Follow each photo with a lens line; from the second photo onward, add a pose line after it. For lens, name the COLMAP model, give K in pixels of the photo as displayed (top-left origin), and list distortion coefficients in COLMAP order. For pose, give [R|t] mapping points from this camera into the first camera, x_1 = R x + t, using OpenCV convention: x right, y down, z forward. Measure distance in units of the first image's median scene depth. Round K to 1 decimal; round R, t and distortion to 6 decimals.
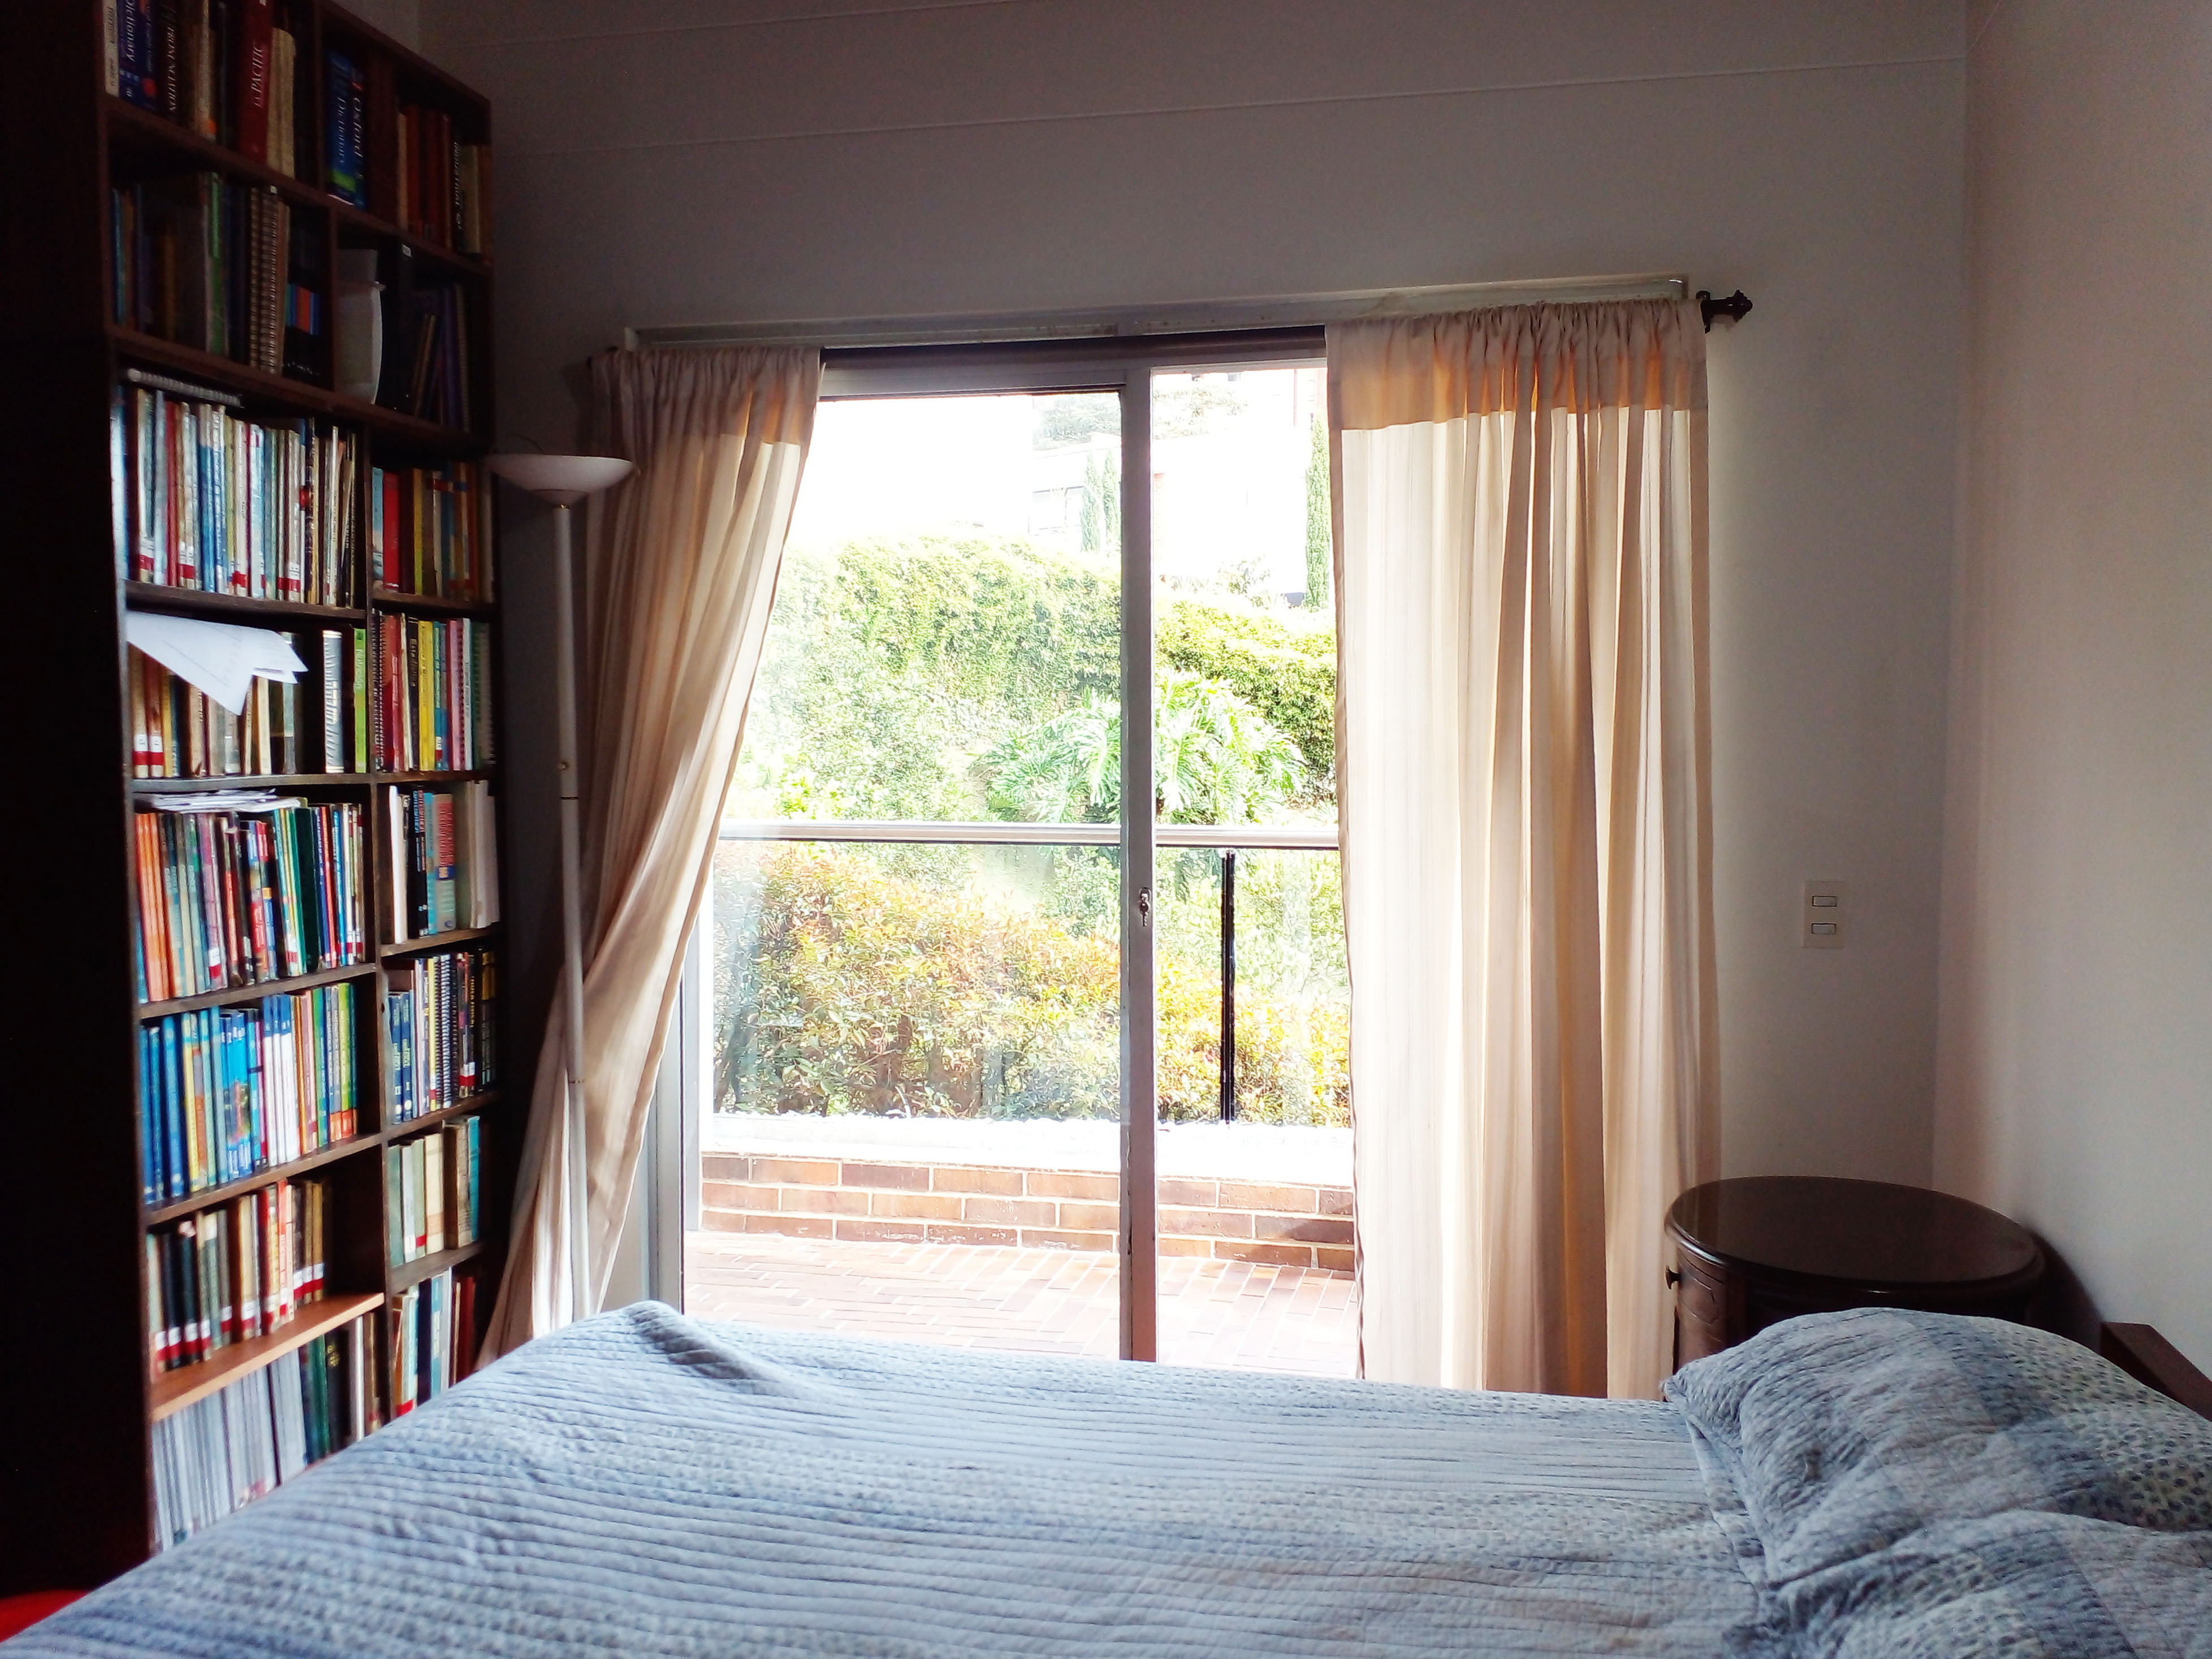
lens RADIAL K [[1847.6, 0, 1085.7], [0, 1847.6, 831.1], [0, 0, 1]] dist [0.091666, -0.139558]
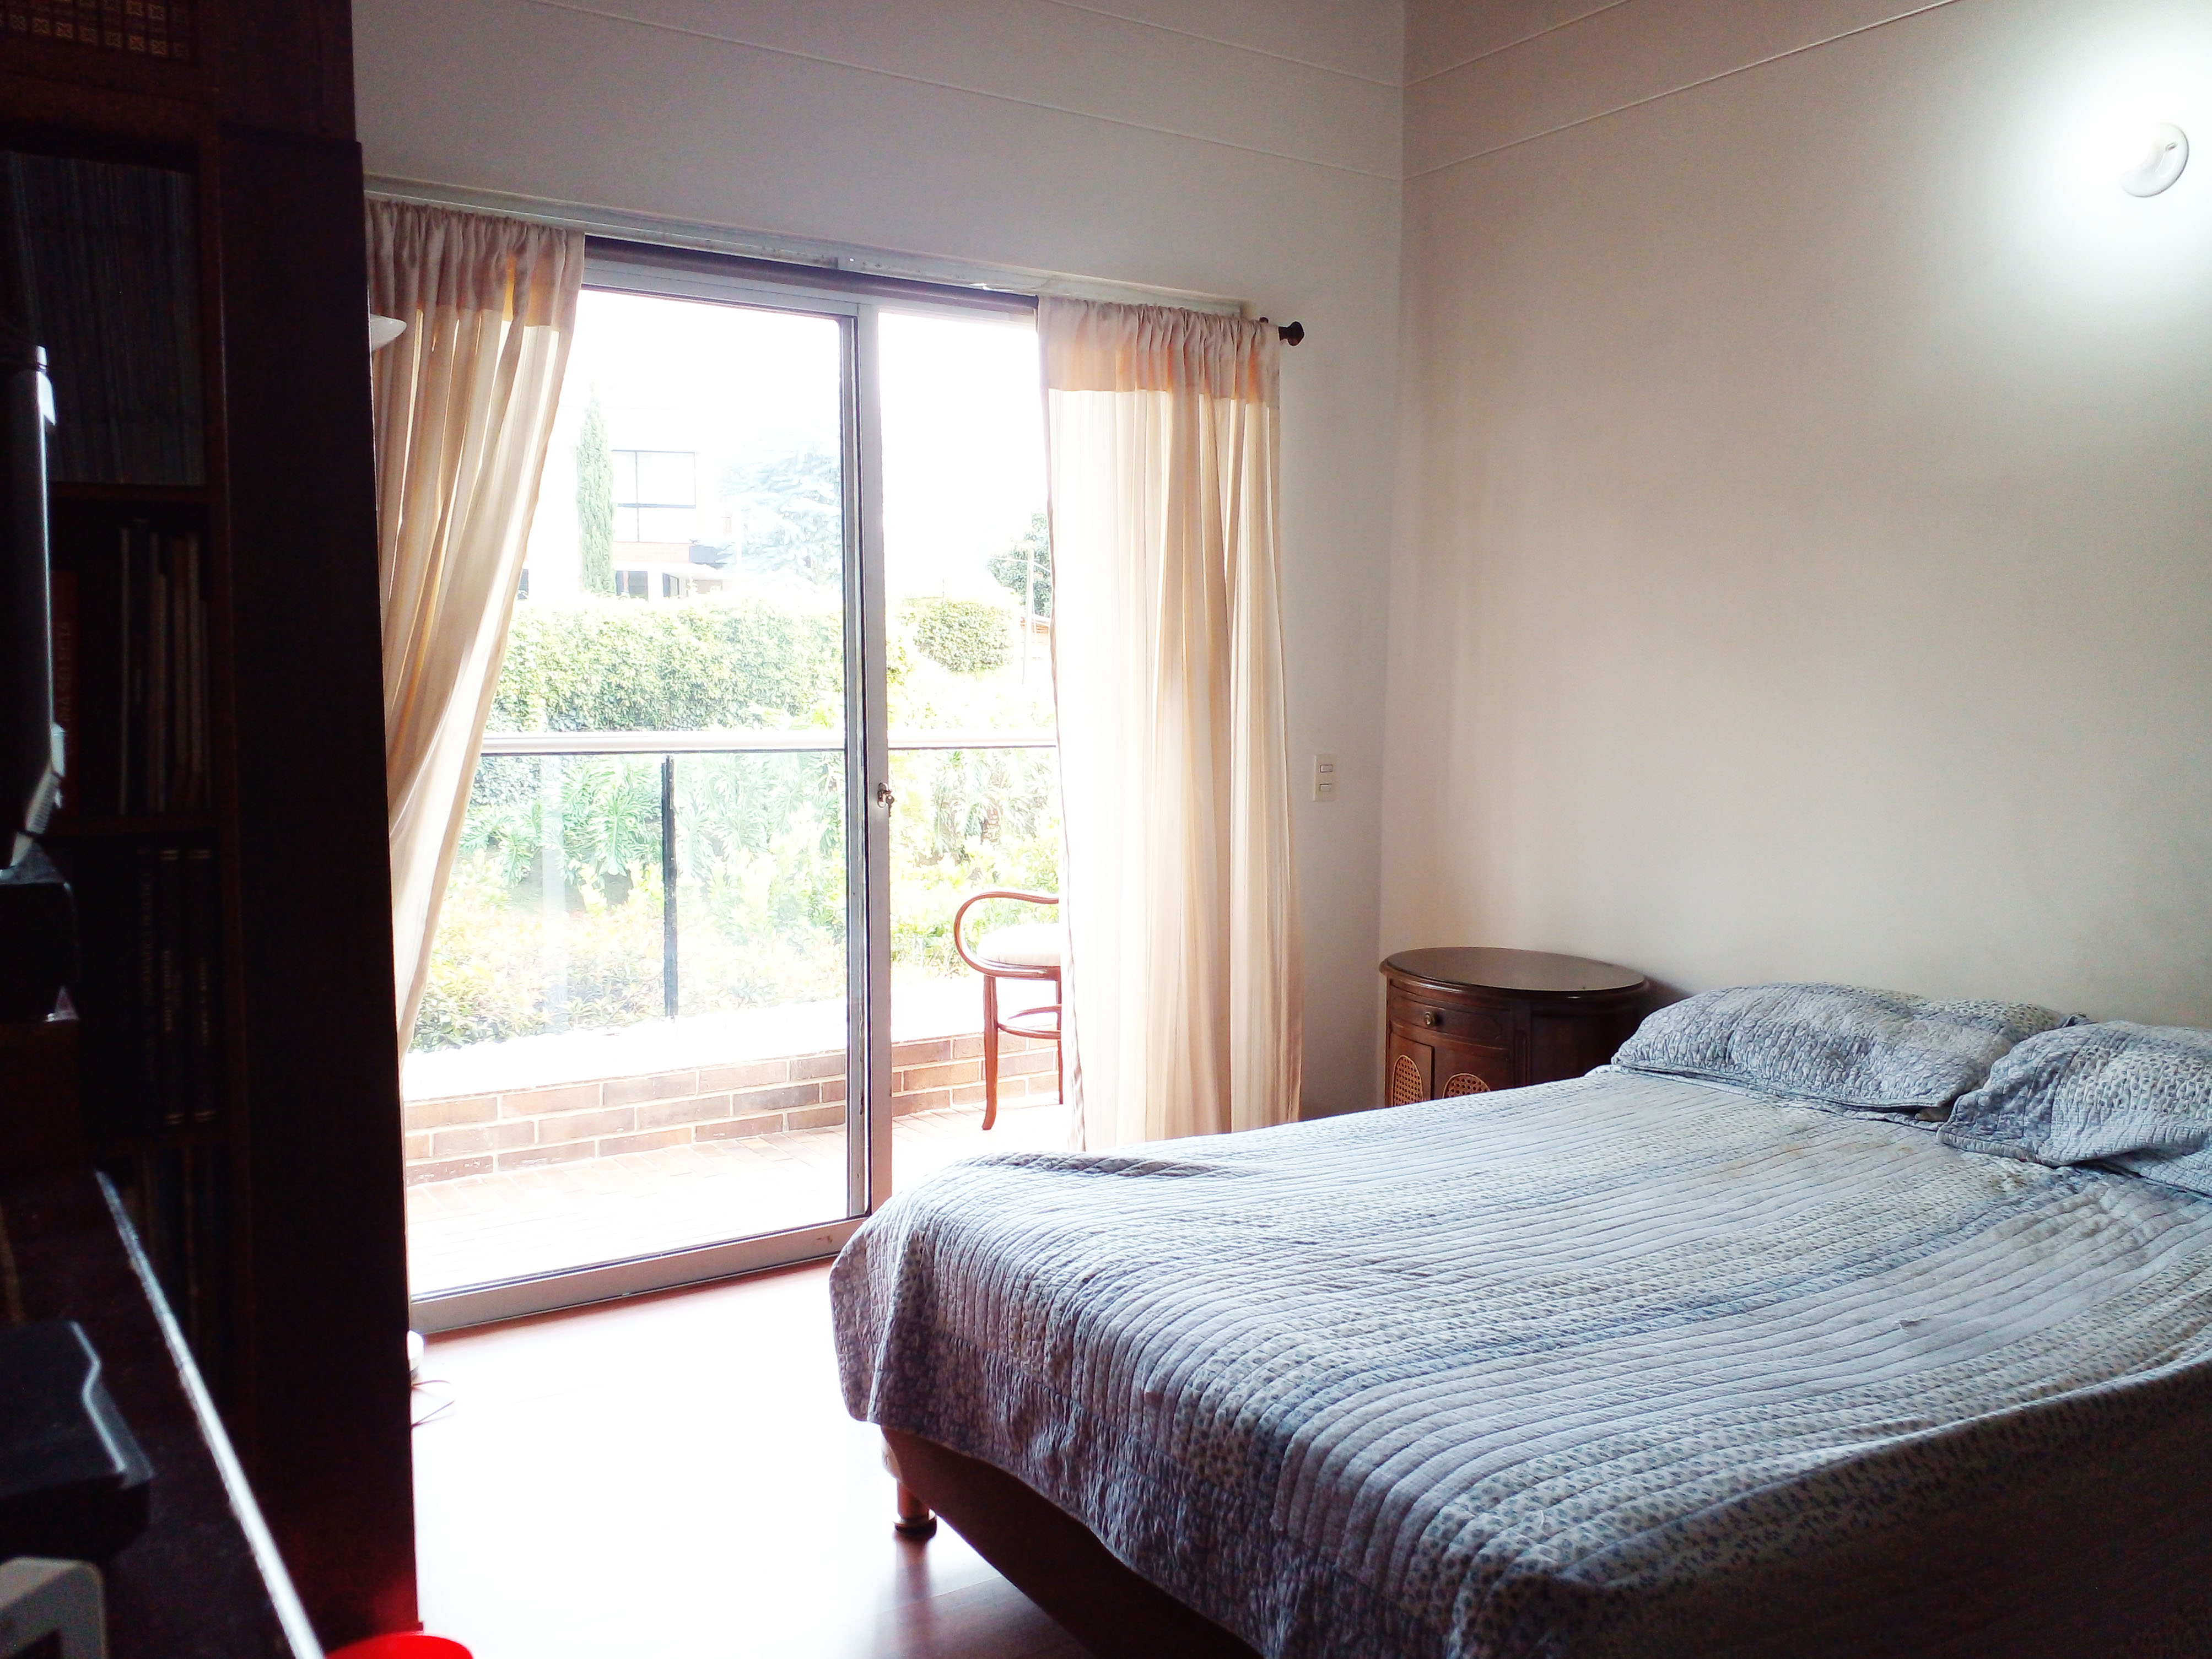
lens RADIAL K [[1847.4, 0, 1085.7], [0, 1847.4, 831.1], [0, 0, 1]] dist [0.091666, -0.139558]
pose [[0.696784, -0.060561, 0.714720, -0.712534], [0.029493, 0.998006, 0.055812, 0.001653], [-0.716675, -0.017809, 0.697180, 0.147150]]
